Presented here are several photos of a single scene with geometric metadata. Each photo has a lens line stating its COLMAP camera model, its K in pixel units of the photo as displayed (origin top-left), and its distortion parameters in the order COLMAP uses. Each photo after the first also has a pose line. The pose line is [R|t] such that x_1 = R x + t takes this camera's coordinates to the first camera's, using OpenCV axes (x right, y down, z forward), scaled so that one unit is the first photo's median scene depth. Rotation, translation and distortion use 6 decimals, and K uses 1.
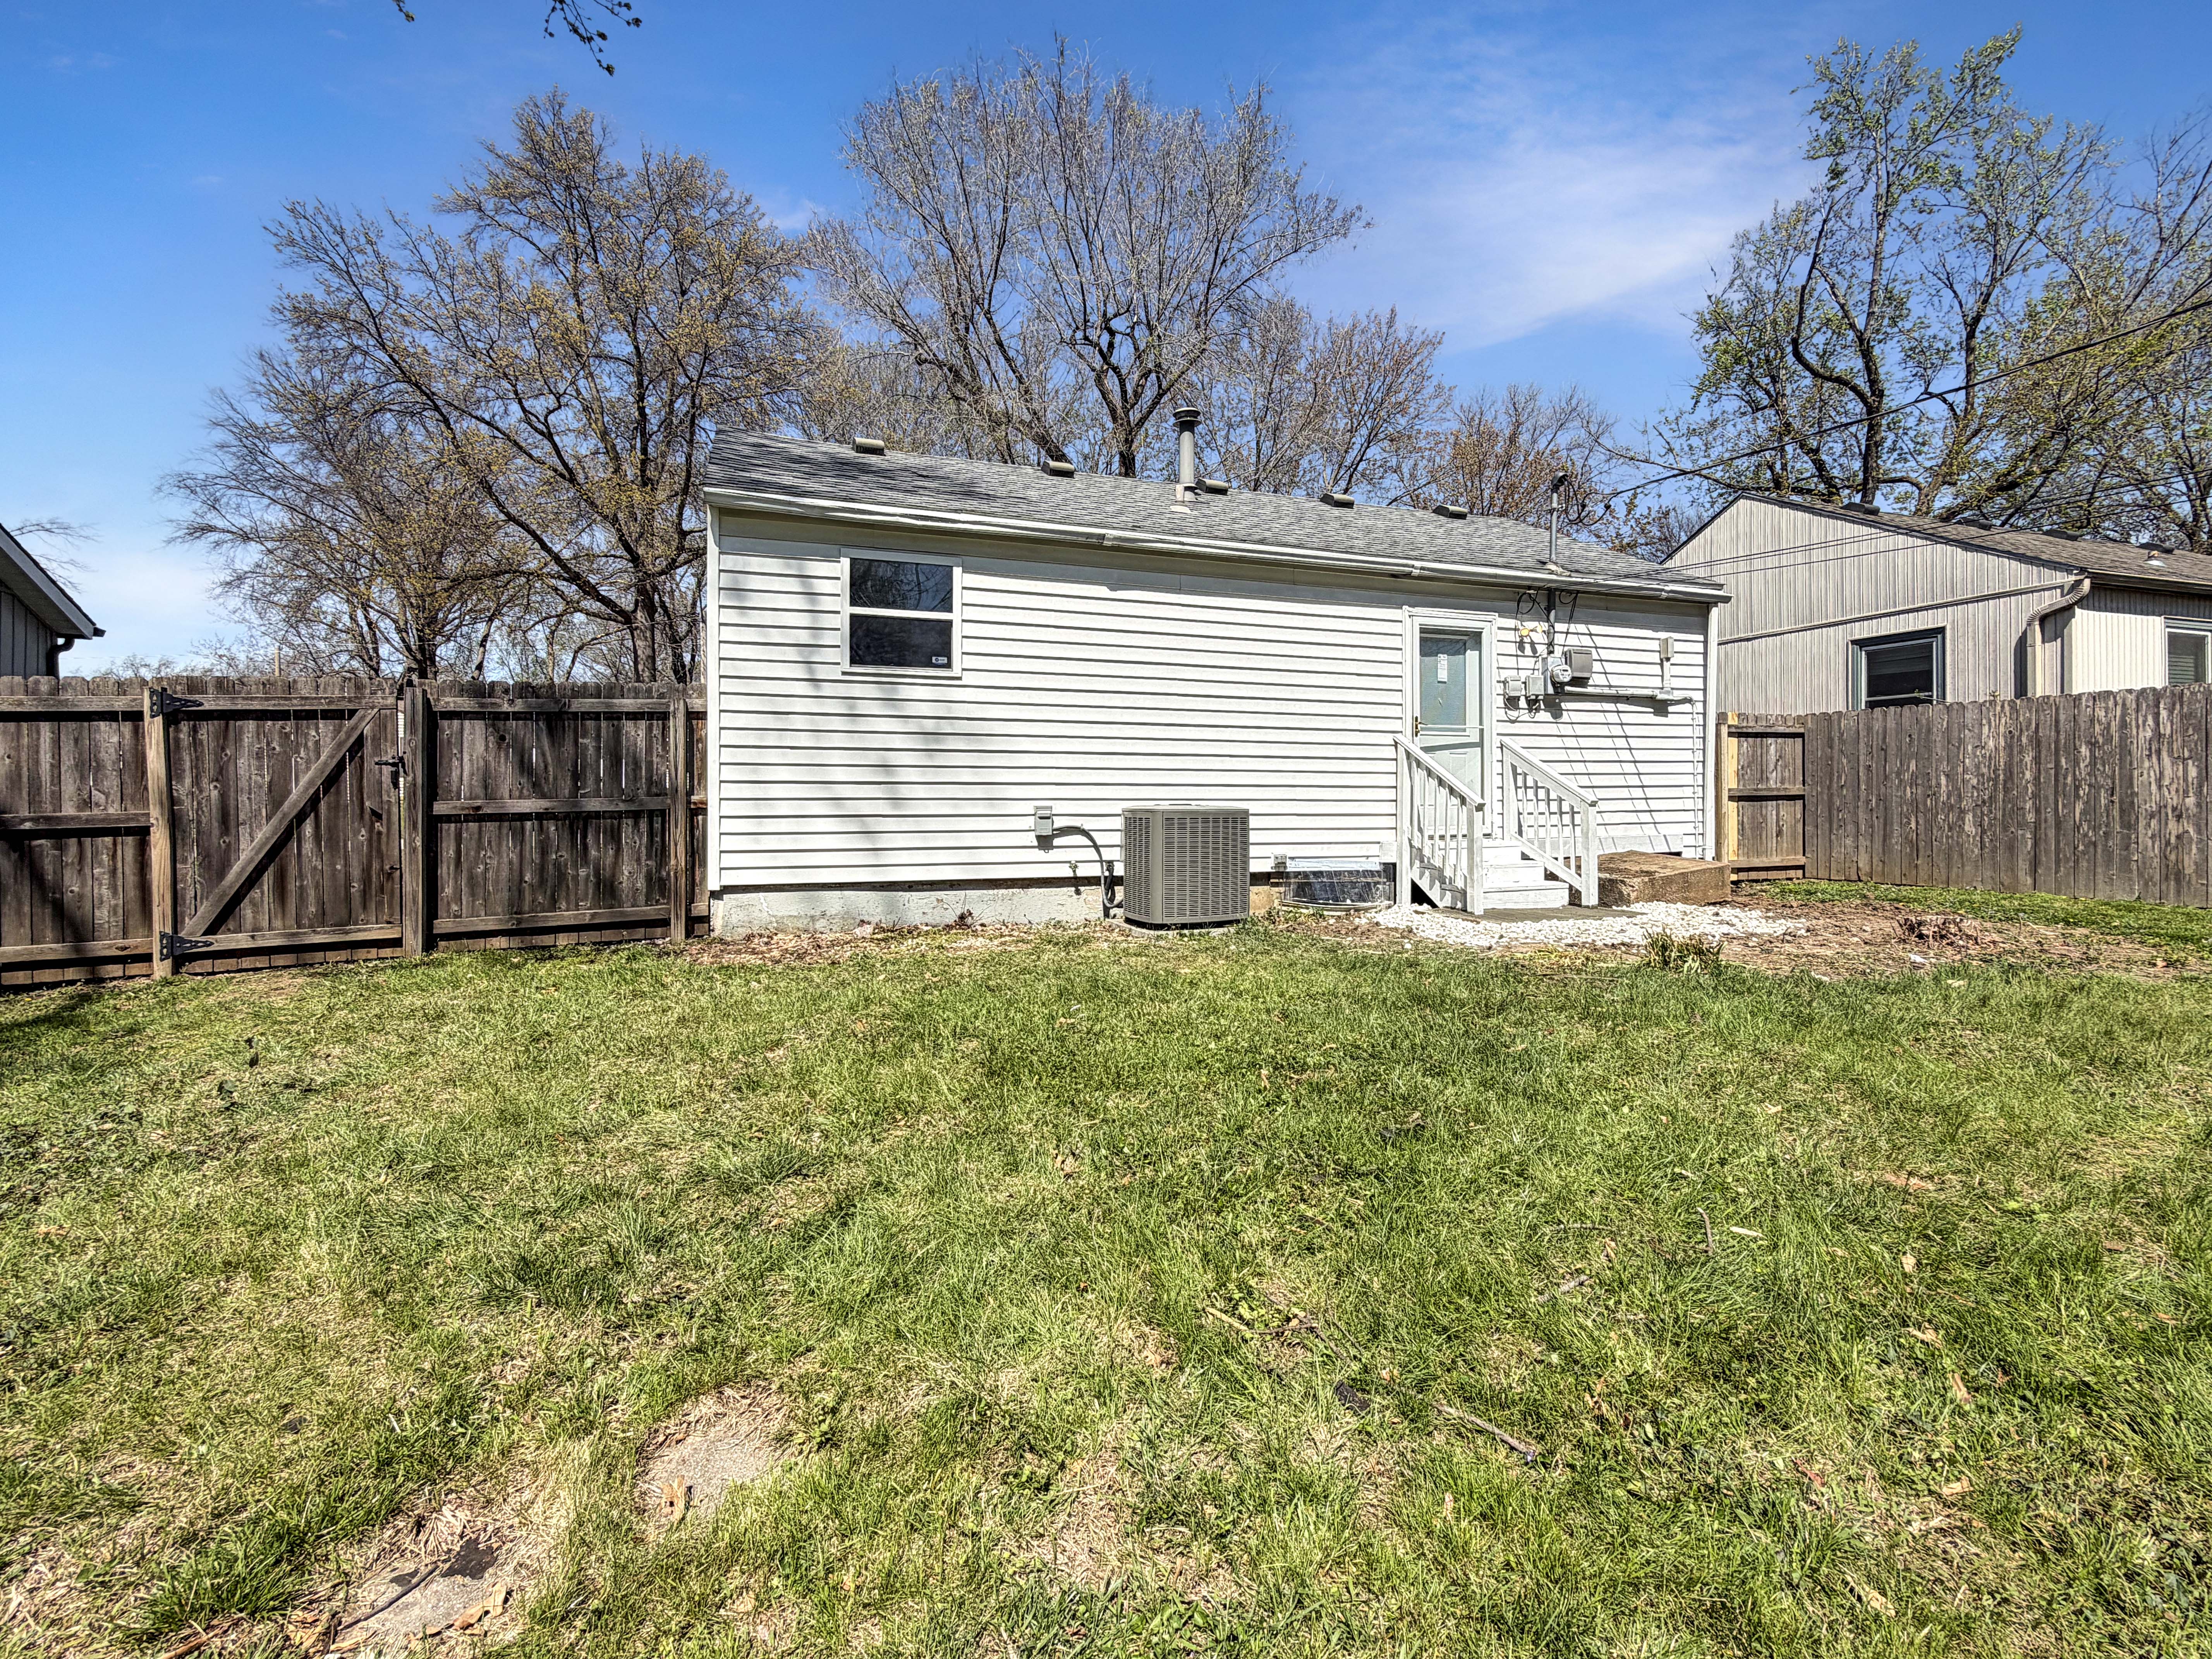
lens RADIAL K [[972.2, 0, 1105.4], [0, 972.2, 810.3], [0, 0, 1]] dist [-0.005302, -0.000635]
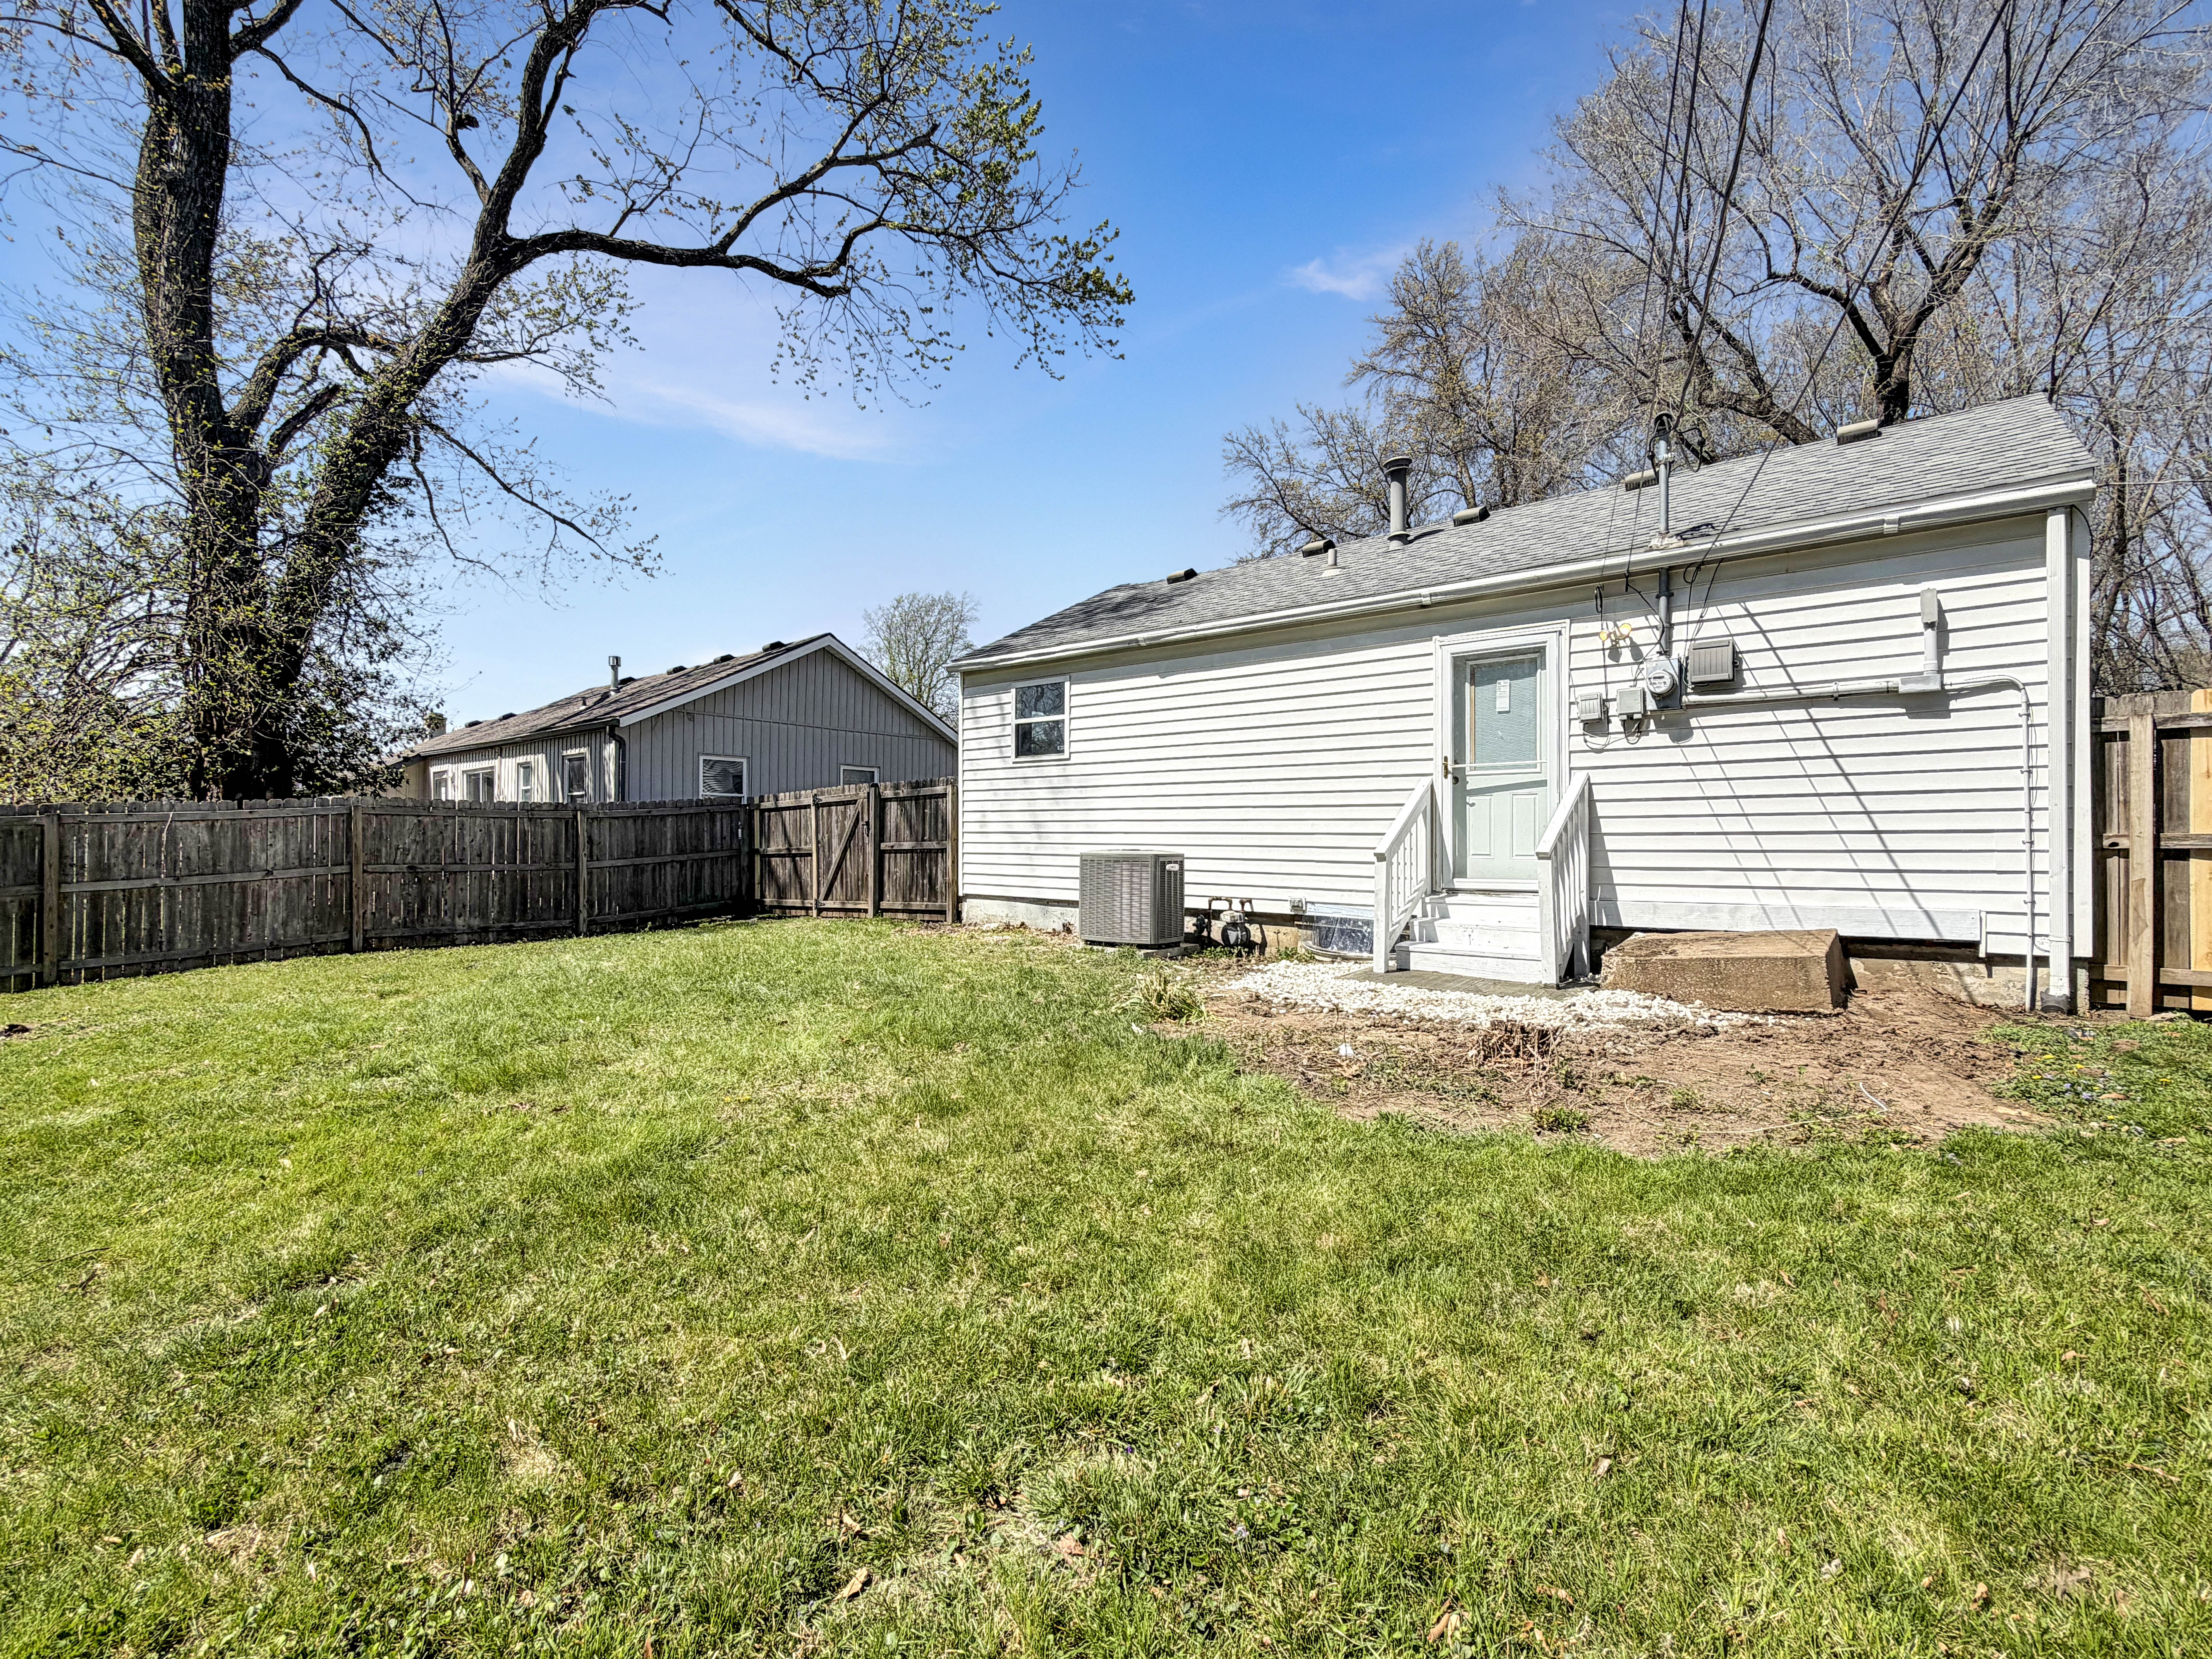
lens RADIAL K [[972.2, 0, 1104.7], [0, 972.2, 835.5], [0, 0, 1]] dist [-0.005302, -0.000635]
pose [[0.510837, -0.000575, -0.859678, 0.953675], [-0.017833, 0.999778, -0.011265, -0.007097], [0.859493, 0.021085, 0.510713, 0.273732]]
